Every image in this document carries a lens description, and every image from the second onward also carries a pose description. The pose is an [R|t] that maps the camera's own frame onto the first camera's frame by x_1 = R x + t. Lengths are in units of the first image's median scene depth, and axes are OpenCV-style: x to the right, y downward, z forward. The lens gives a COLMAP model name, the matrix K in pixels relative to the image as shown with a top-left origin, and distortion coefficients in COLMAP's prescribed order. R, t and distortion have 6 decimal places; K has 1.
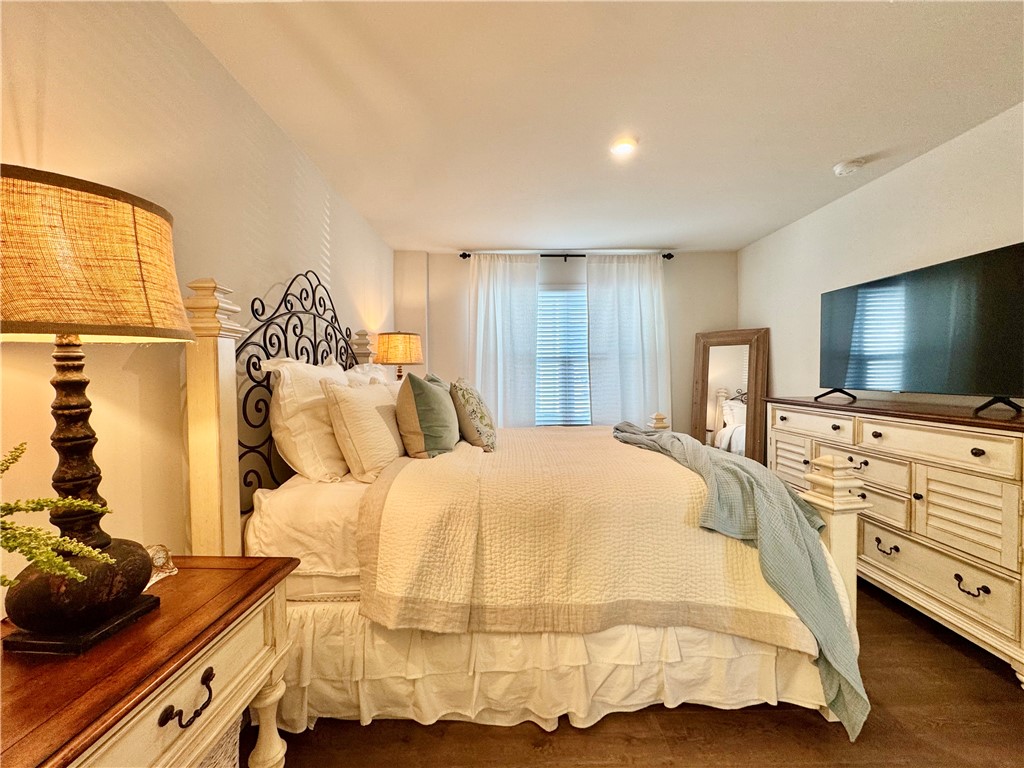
lens RADIAL K [[413.4, 0, 514.1], [0, 413.4, 383.6], [0, 0, 1]] dist [-0.001385, -0.000201]
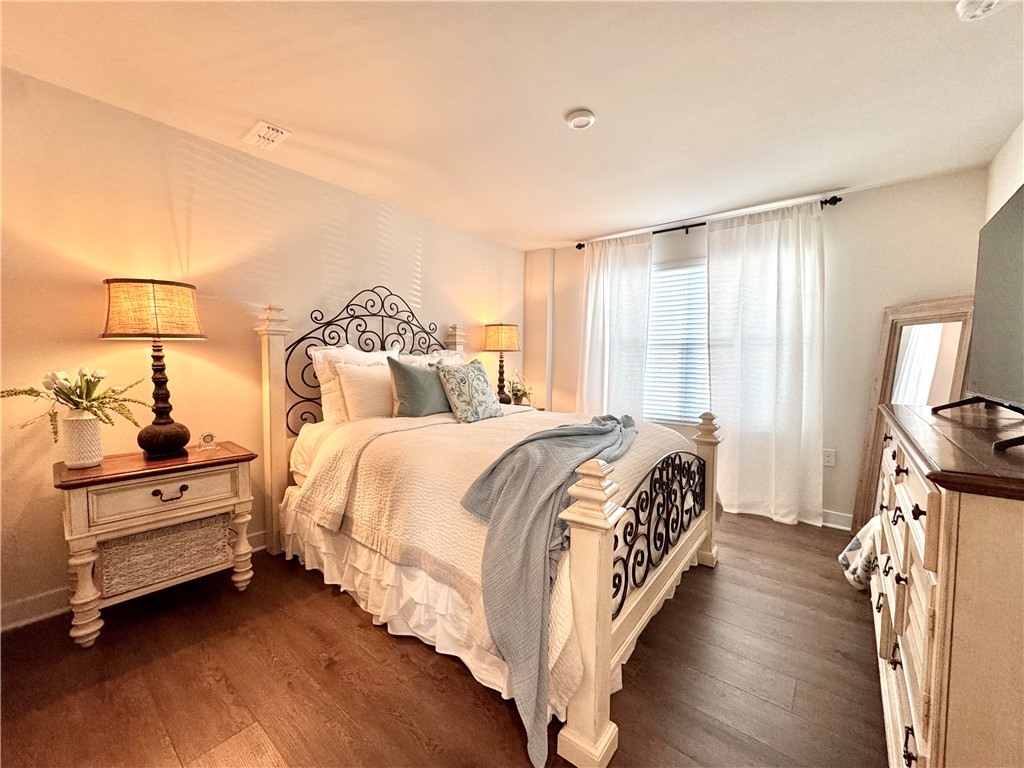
lens RADIAL K [[413.4, 0, 503.6], [0, 413.4, 381.6], [0, 0, 1]] dist [-0.001385, -0.000201]
pose [[0.761016, 0.050736, -0.646747, 0.809841], [-0.035549, 0.998701, 0.036515, -0.005297], [0.647759, -0.004797, 0.761830, 0.168818]]
